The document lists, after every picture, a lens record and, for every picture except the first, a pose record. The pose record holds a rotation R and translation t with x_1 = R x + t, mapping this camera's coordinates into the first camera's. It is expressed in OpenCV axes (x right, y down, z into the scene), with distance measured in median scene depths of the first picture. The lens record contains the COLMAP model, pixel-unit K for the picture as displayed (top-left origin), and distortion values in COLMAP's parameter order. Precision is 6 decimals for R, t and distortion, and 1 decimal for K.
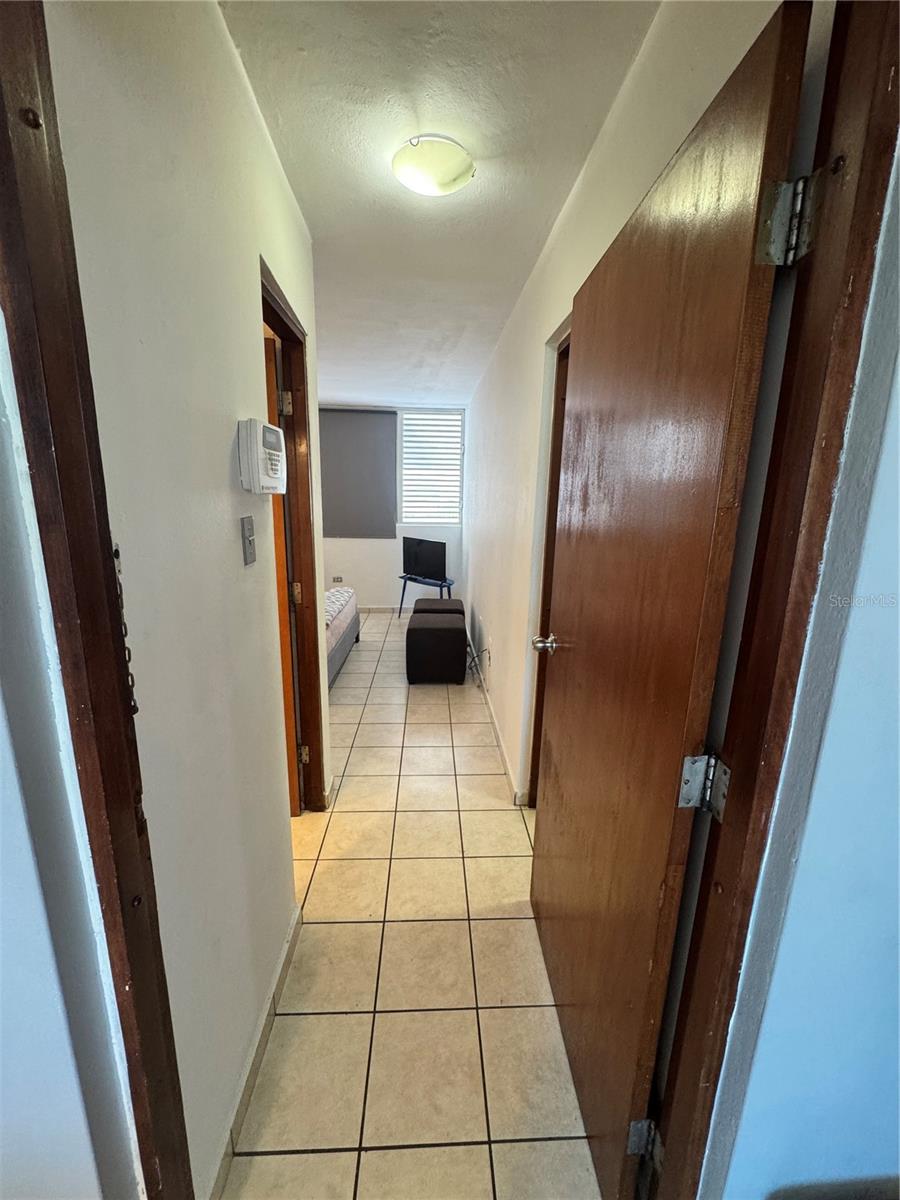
lens RADIAL K [[478.4, 0, 449.2], [0, 478.4, 601.7], [0, 0, 1]] dist [-0.004980, 0.000683]
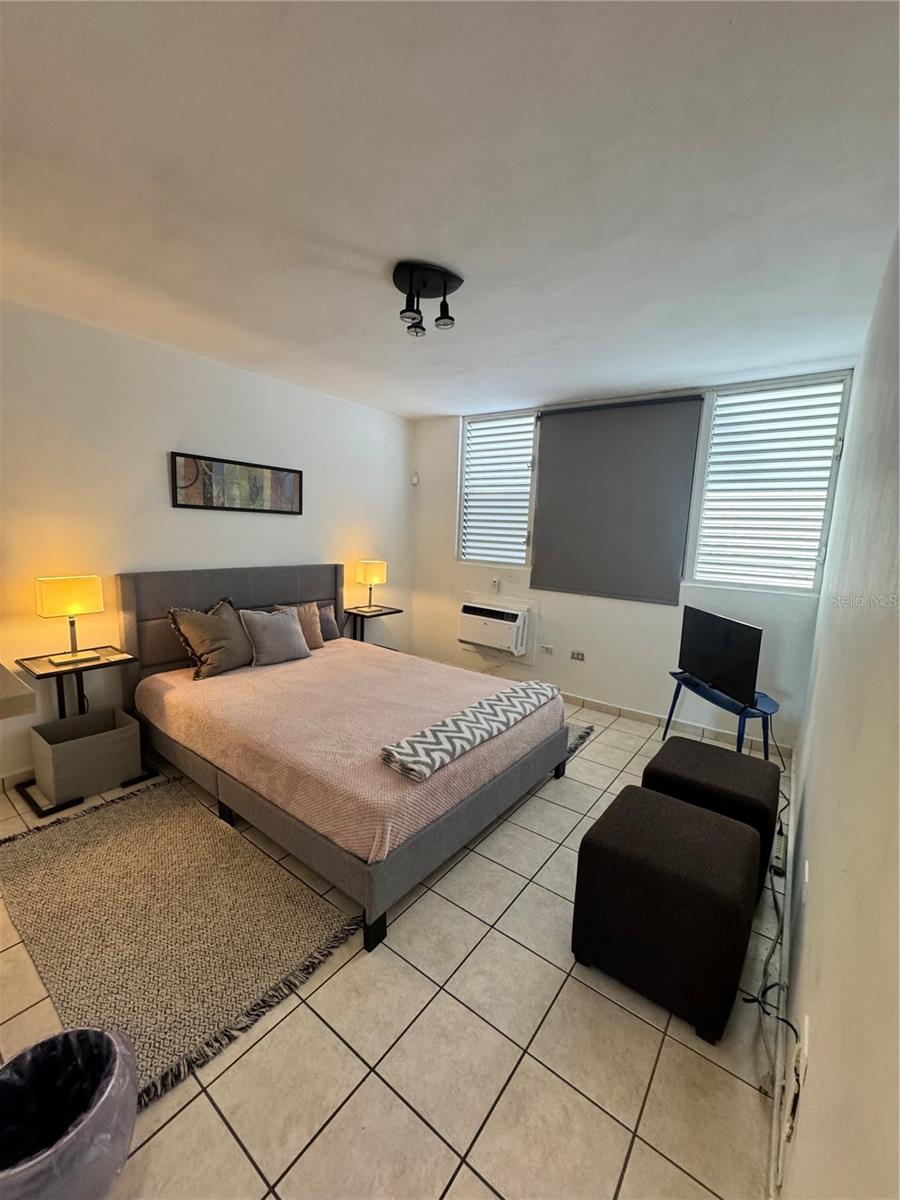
lens RADIAL K [[478.4, 0, 447.9], [0, 478.4, 596.3], [0, 0, 1]] dist [-0.004980, 0.000683]
pose [[0.769148, 0.100009, -0.631197, 0.045129], [-0.159033, 0.986562, -0.037476, -0.079944], [0.618966, 0.129206, 0.774717, 0.377787]]
